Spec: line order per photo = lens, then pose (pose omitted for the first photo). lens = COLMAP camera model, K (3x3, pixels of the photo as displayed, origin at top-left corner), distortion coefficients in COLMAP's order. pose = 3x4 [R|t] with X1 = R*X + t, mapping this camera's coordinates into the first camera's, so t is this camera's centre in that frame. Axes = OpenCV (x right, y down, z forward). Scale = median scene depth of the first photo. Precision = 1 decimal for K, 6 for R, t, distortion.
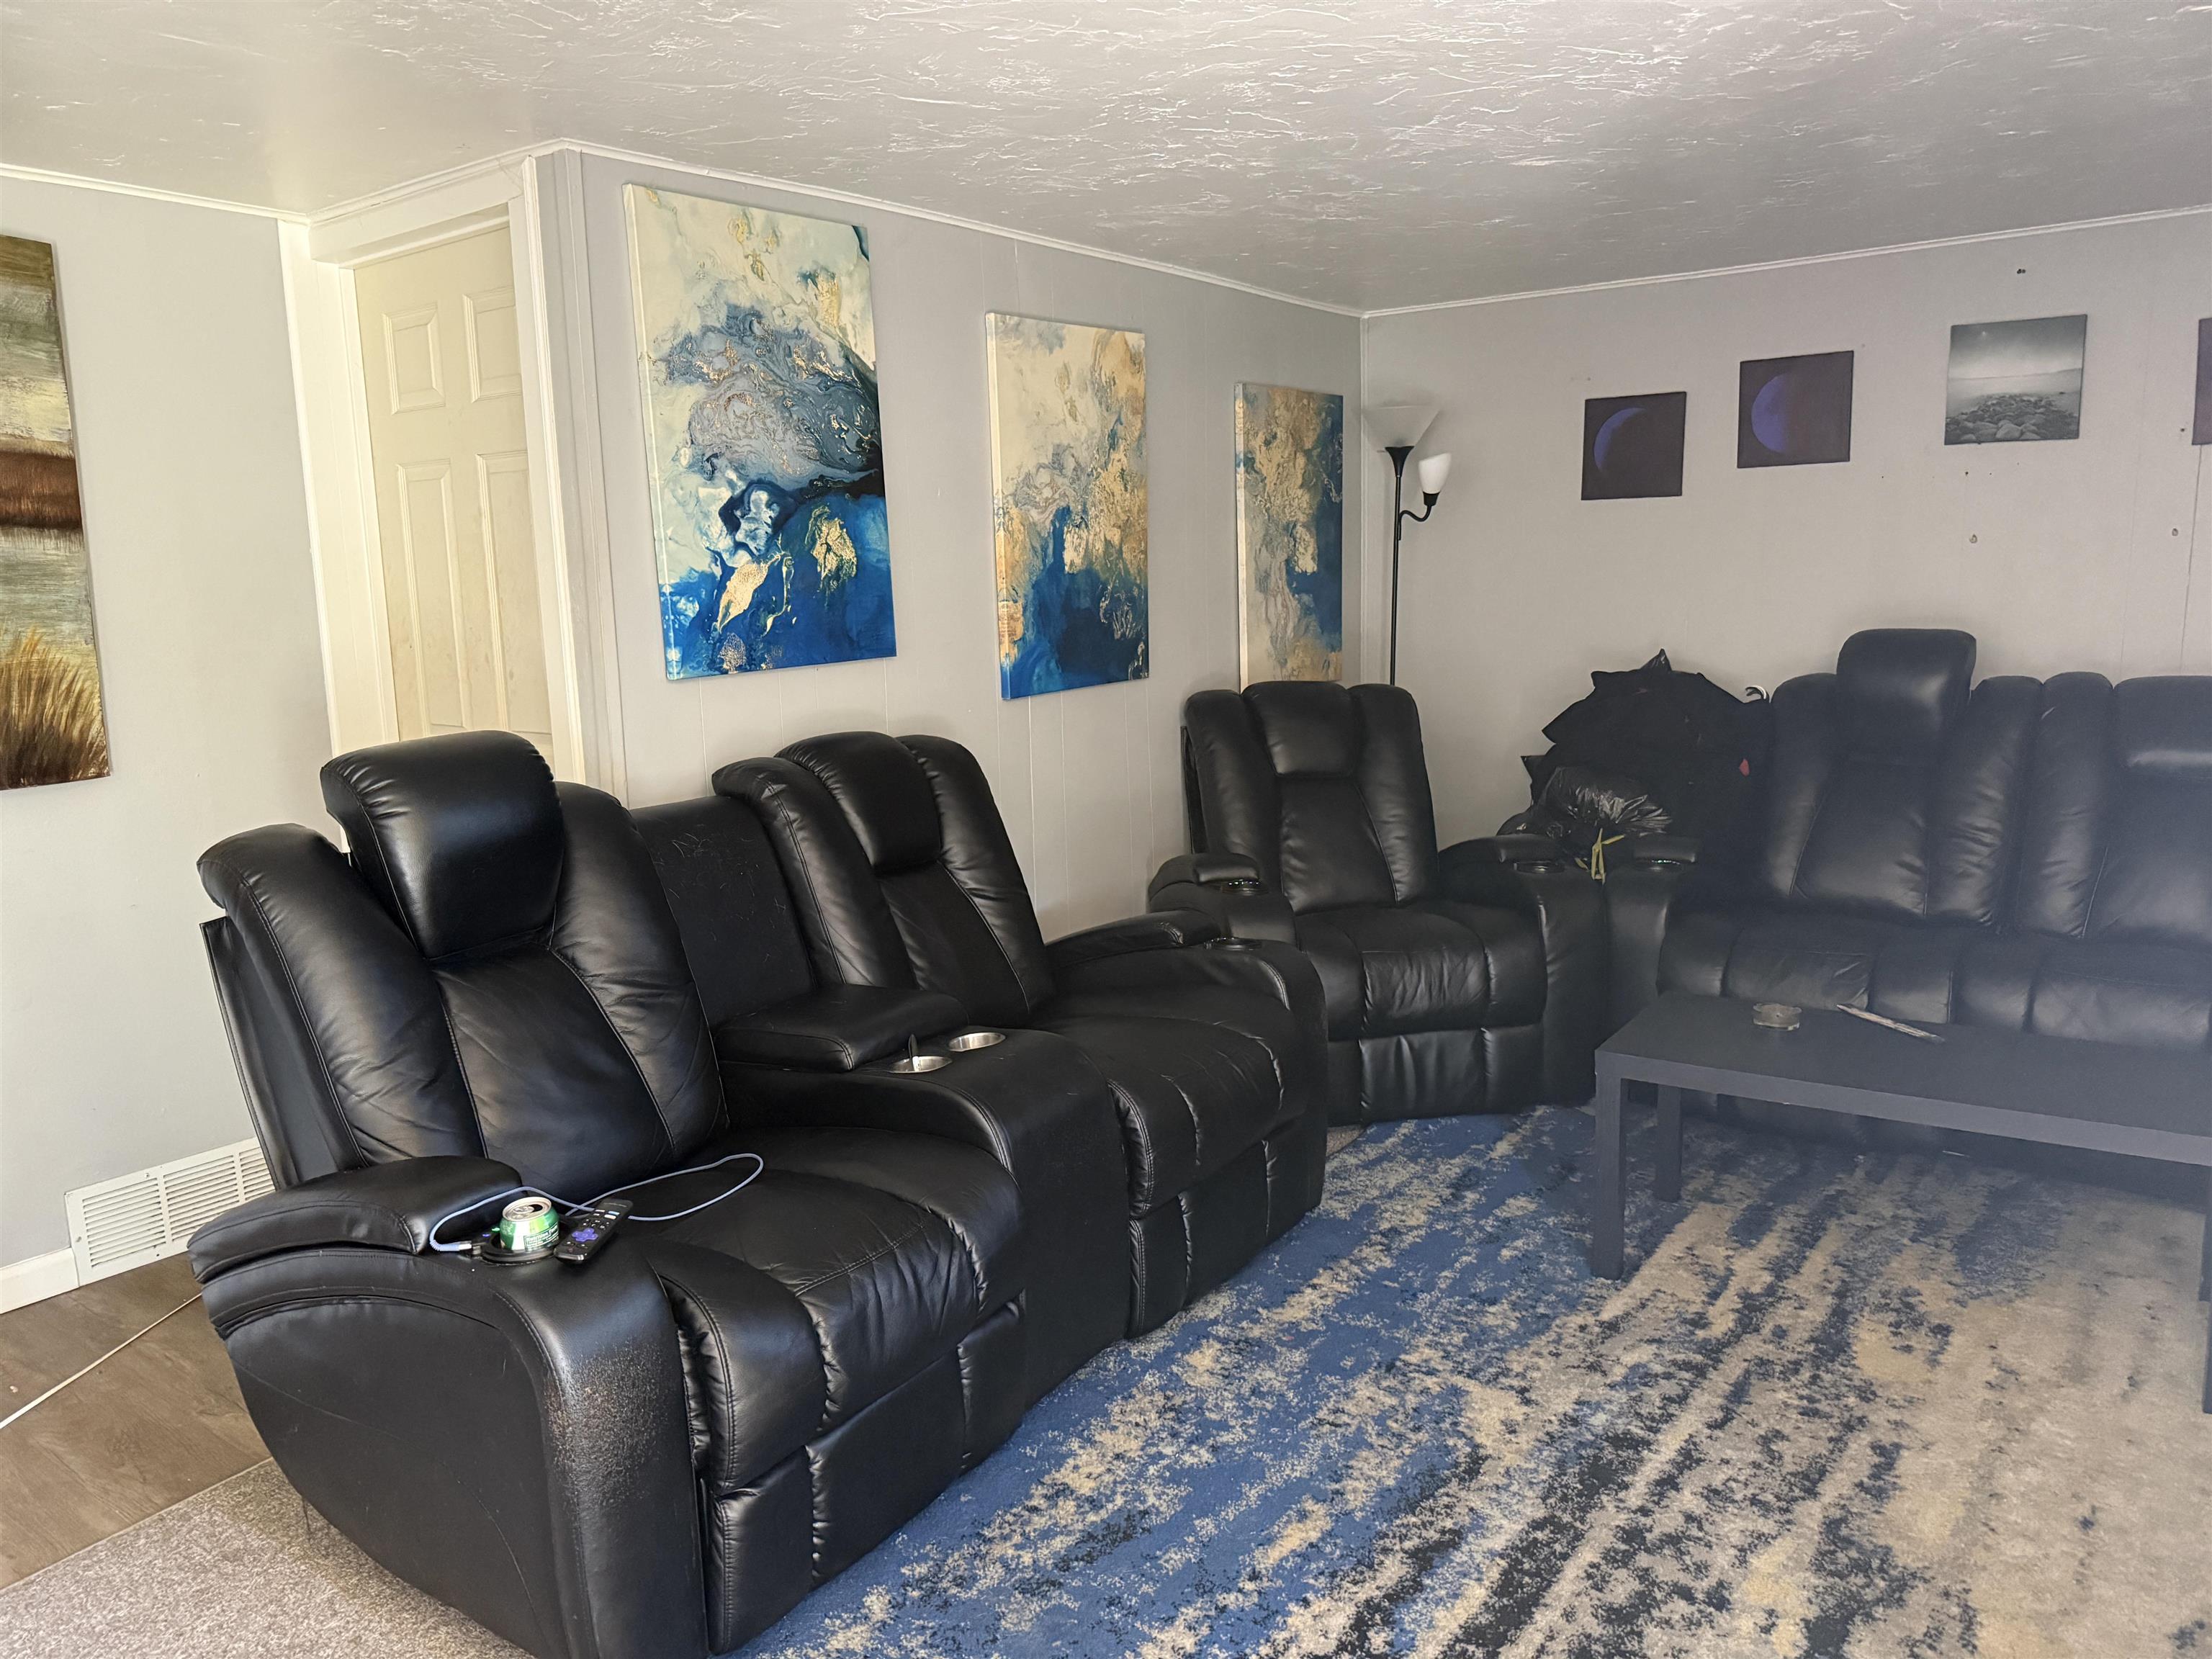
lens RADIAL K [[1561.2, 0, 1104.0], [0, 1561.2, 834.6], [0, 0, 1]] dist [0.009550, 0.002134]
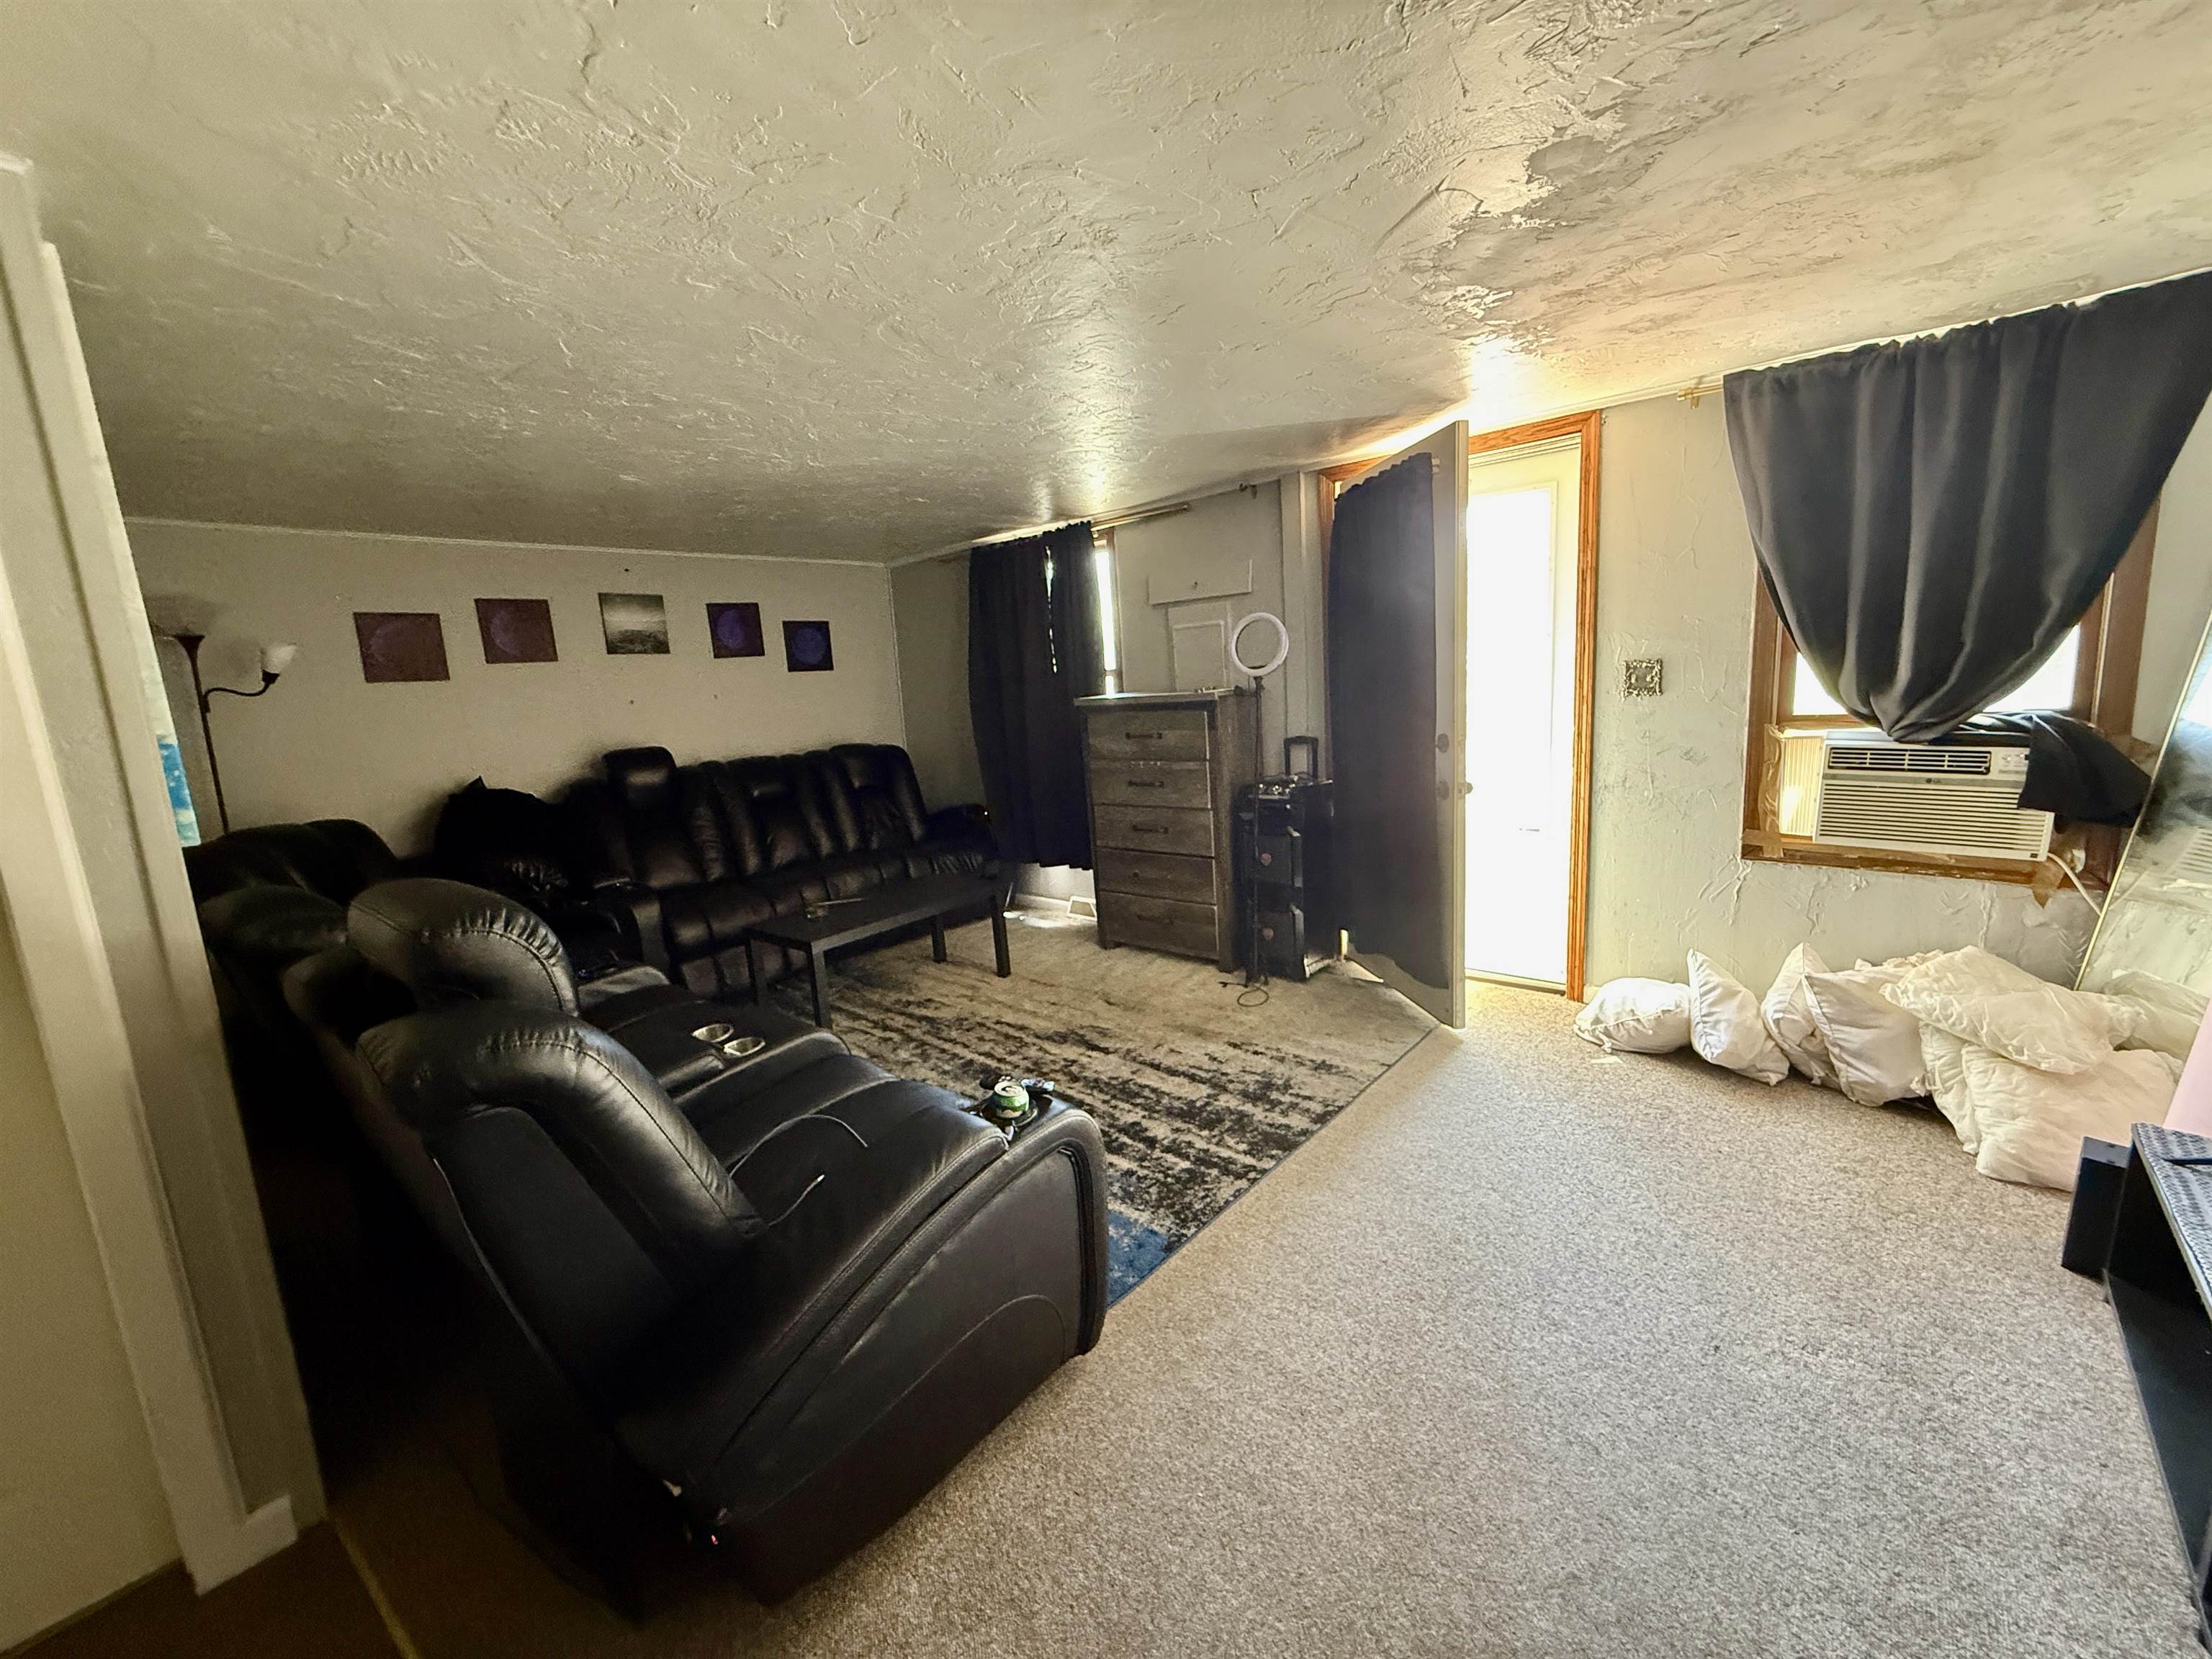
lens RADIAL K [[885.7, 0, 1102.9], [0, 885.7, 819.2], [0, 0, 1]] dist [0.001239, -0.000069]
pose [[0.092377, -0.135250, 0.986496, -0.788627], [0.233269, 0.966101, 0.110610, -0.050412], [-0.968014, 0.219901, 0.120795, 0.512604]]
